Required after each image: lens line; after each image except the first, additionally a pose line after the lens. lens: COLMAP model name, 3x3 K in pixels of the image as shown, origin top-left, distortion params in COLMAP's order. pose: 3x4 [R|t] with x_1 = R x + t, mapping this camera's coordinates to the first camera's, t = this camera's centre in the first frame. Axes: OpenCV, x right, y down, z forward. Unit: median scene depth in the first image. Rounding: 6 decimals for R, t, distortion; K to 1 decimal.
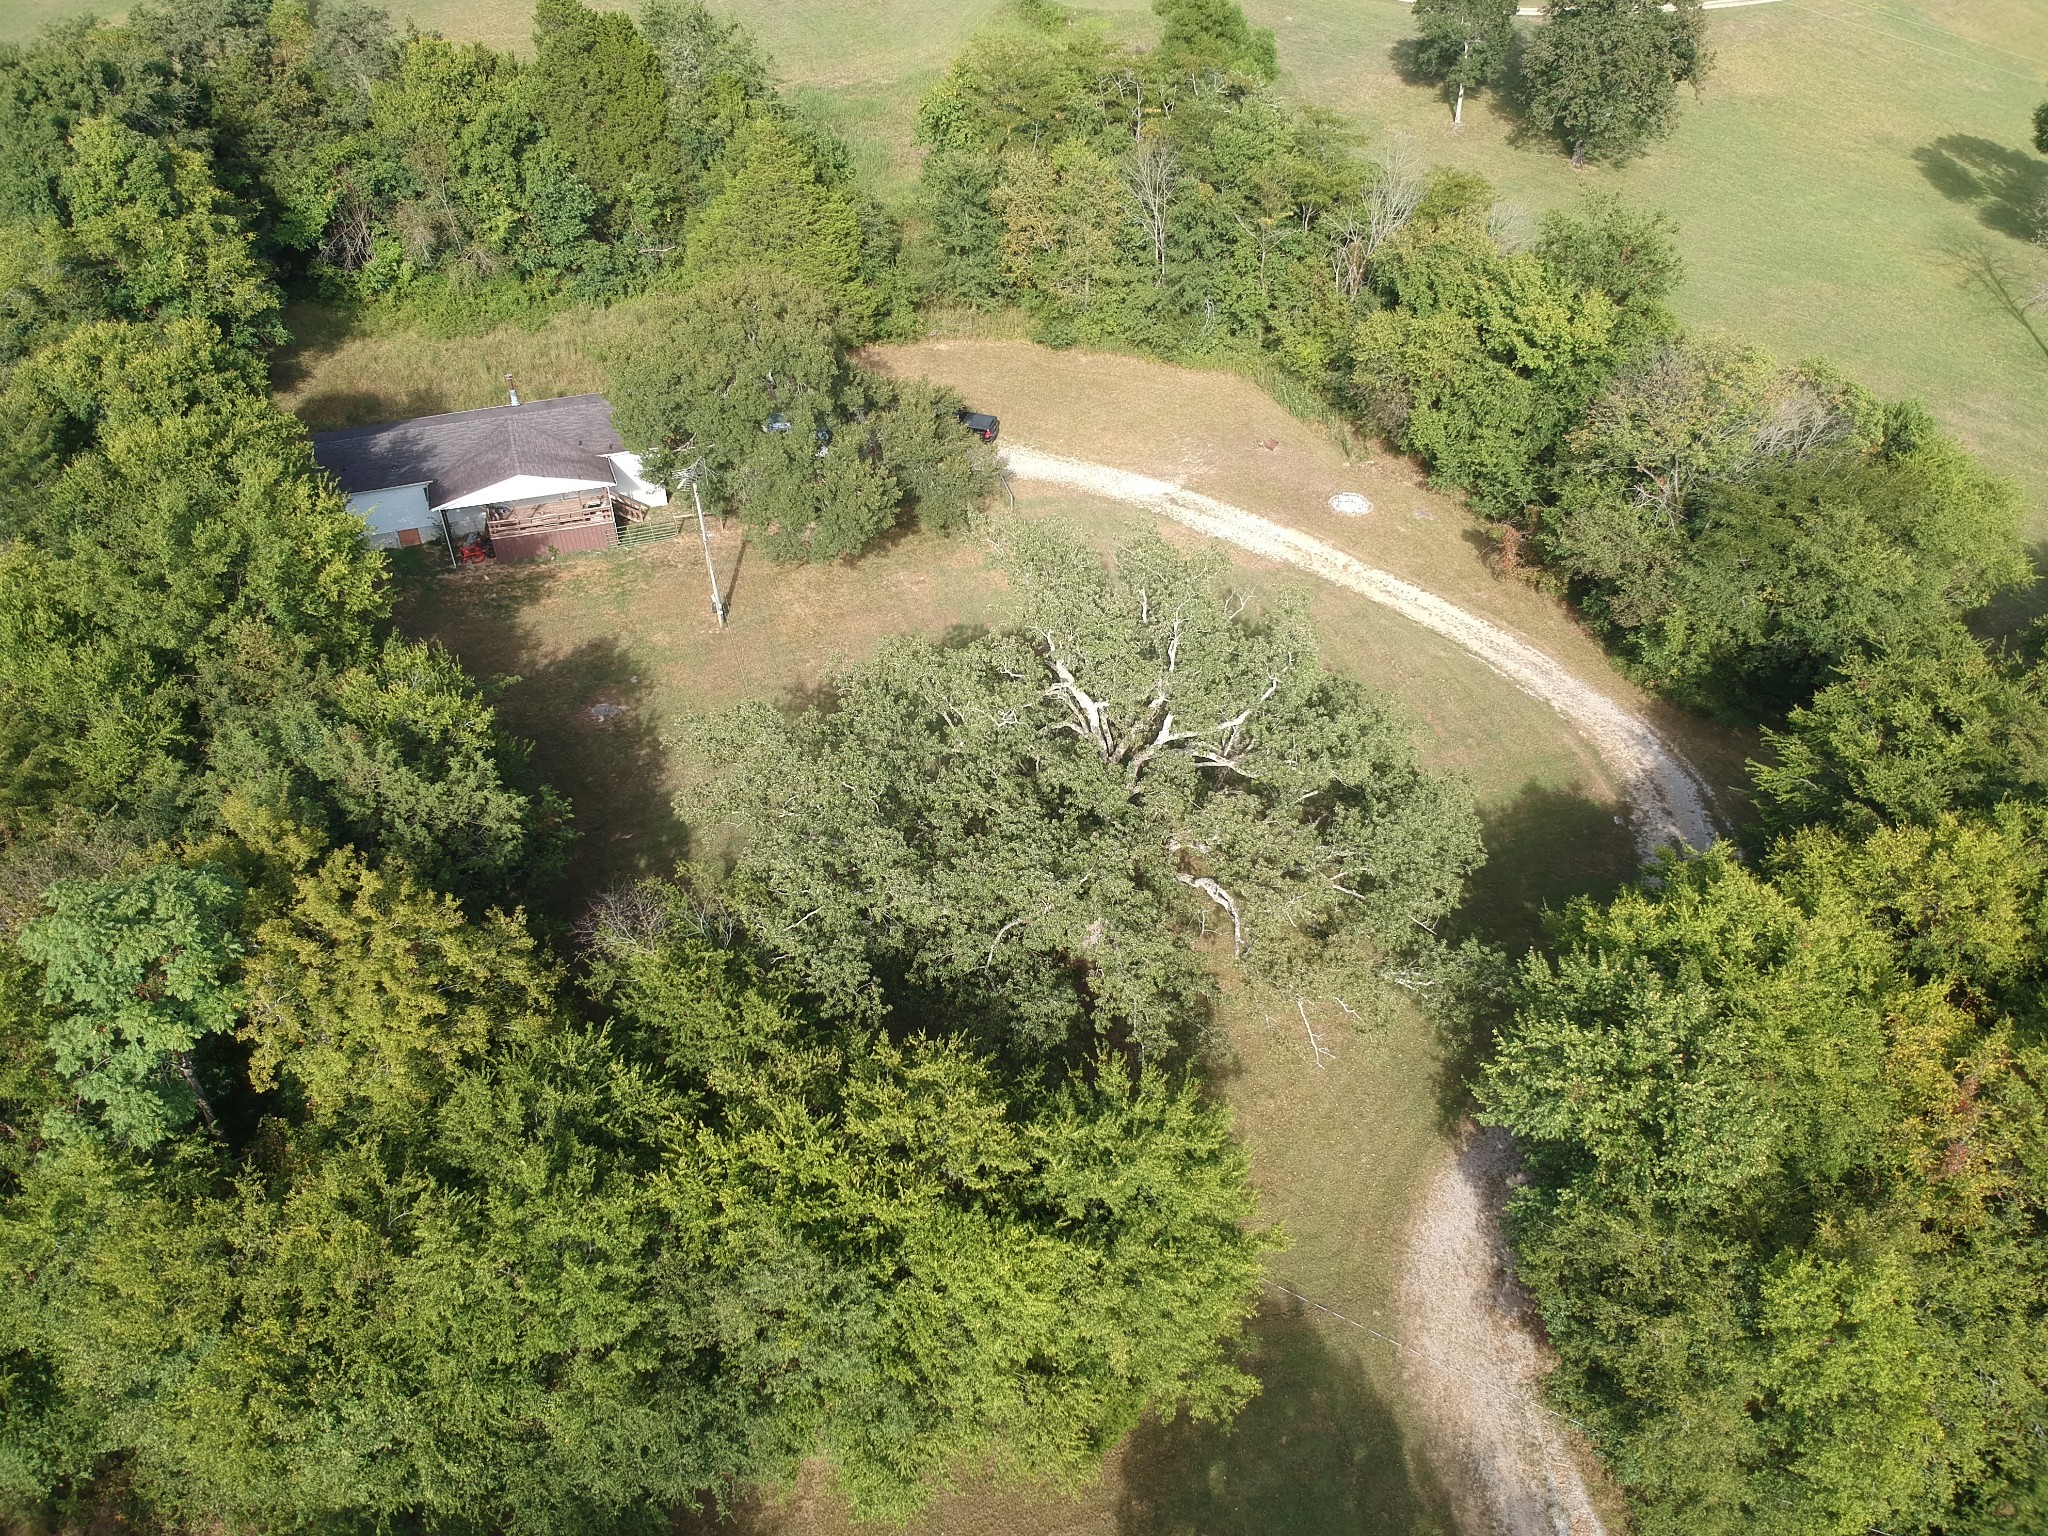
lens RADIAL K [[1547.1, 0, 1026.5], [0, 1547.1, 771.1], [0, 0, 1]] dist [0.072087, -0.145986]
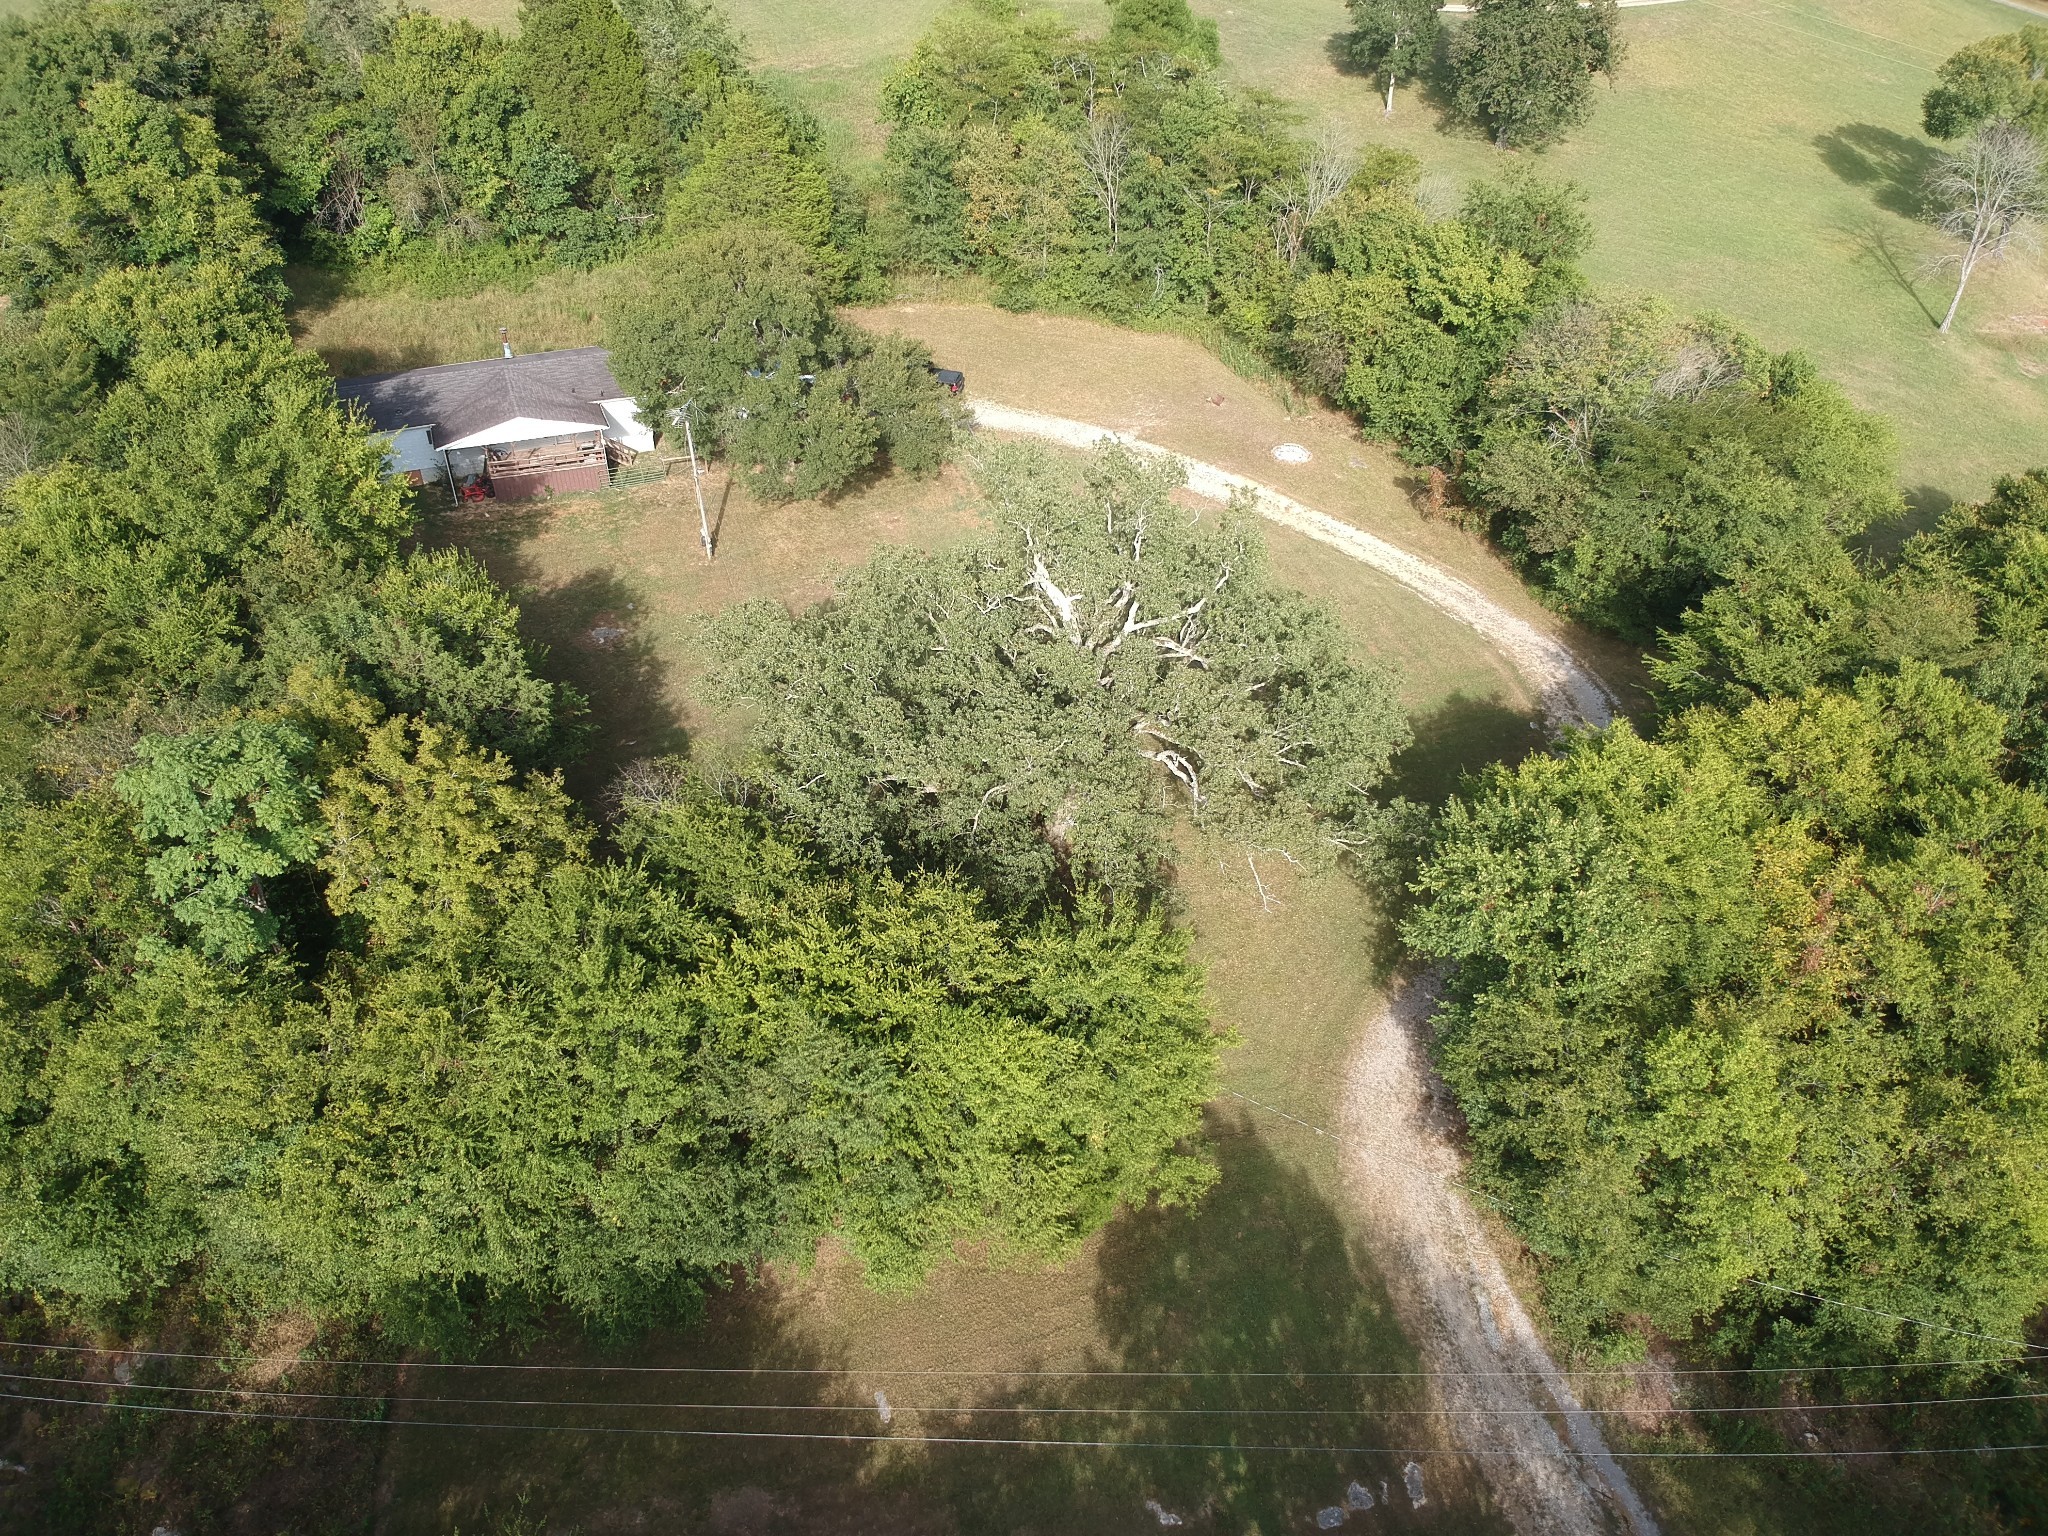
lens RADIAL K [[1547.1, 0, 1027.7], [0, 1547.1, 770.9], [0, 0, 1]] dist [0.072087, -0.145986]
pose [[0.999285, -0.005964, 0.037326, -0.025902], [0.006098, 0.999975, -0.003483, 0.082493], [-0.037304, 0.003709, 0.999297, -0.113223]]
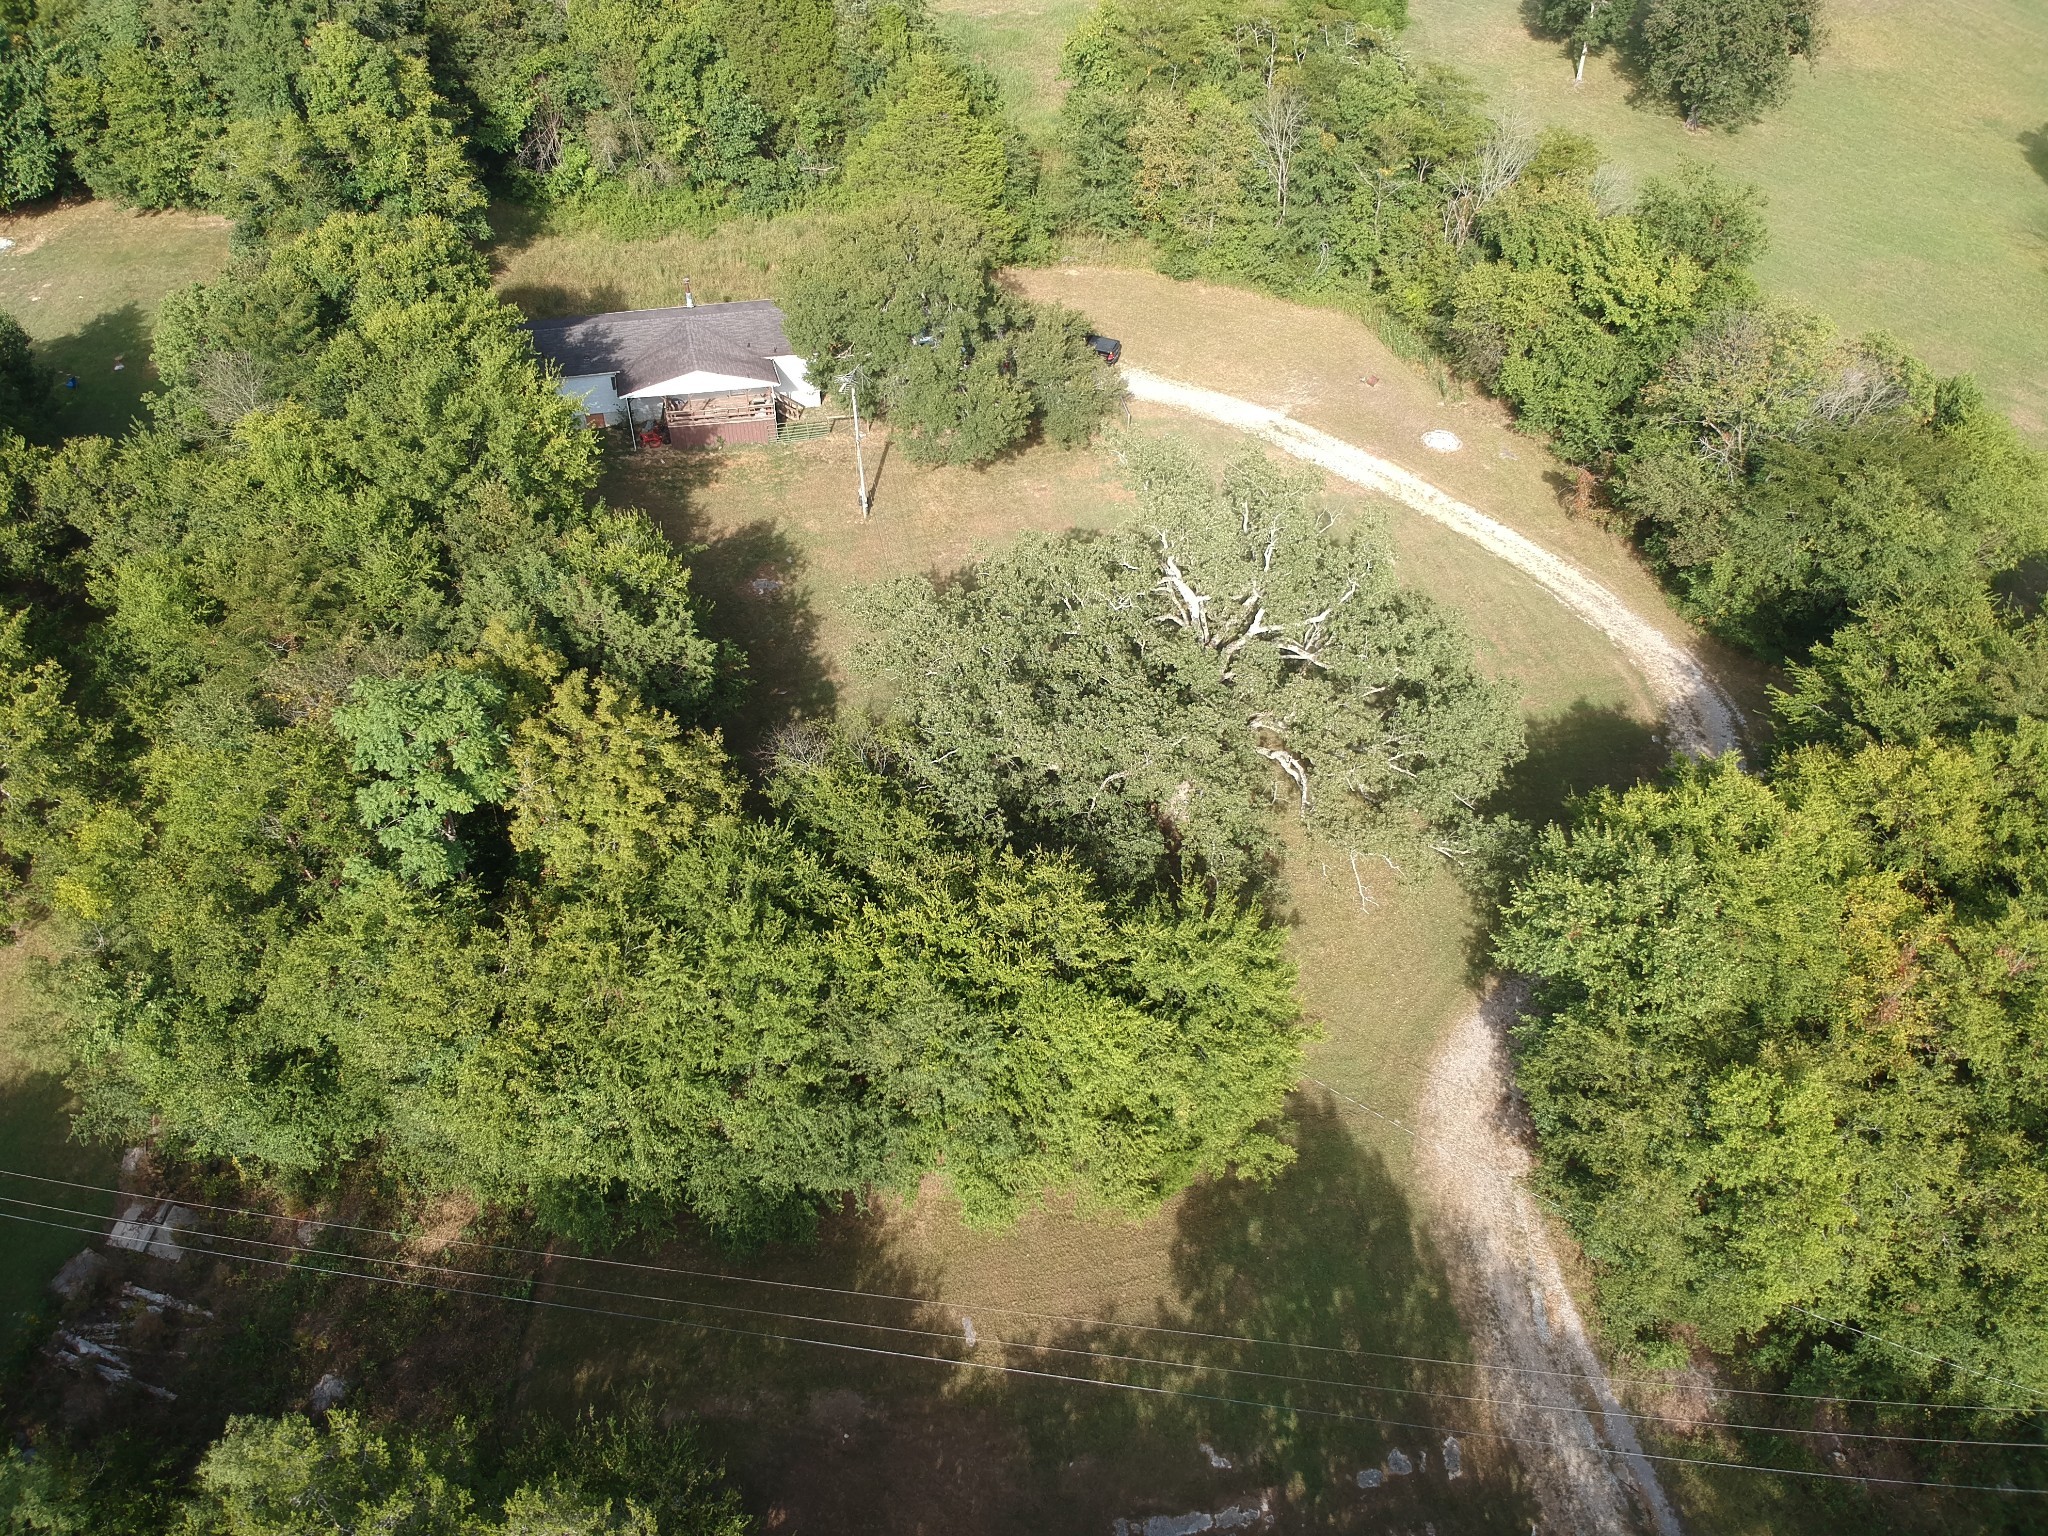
lens RADIAL K [[1547.1, 0, 1018.9], [0, 1547.1, 778.0], [0, 0, 1]] dist [0.072087, -0.145986]
pose [[0.996180, 0.071116, -0.050669, -0.021088], [-0.068371, 0.996198, 0.053992, 0.038324], [0.054316, -0.050322, 0.997255, -0.180011]]
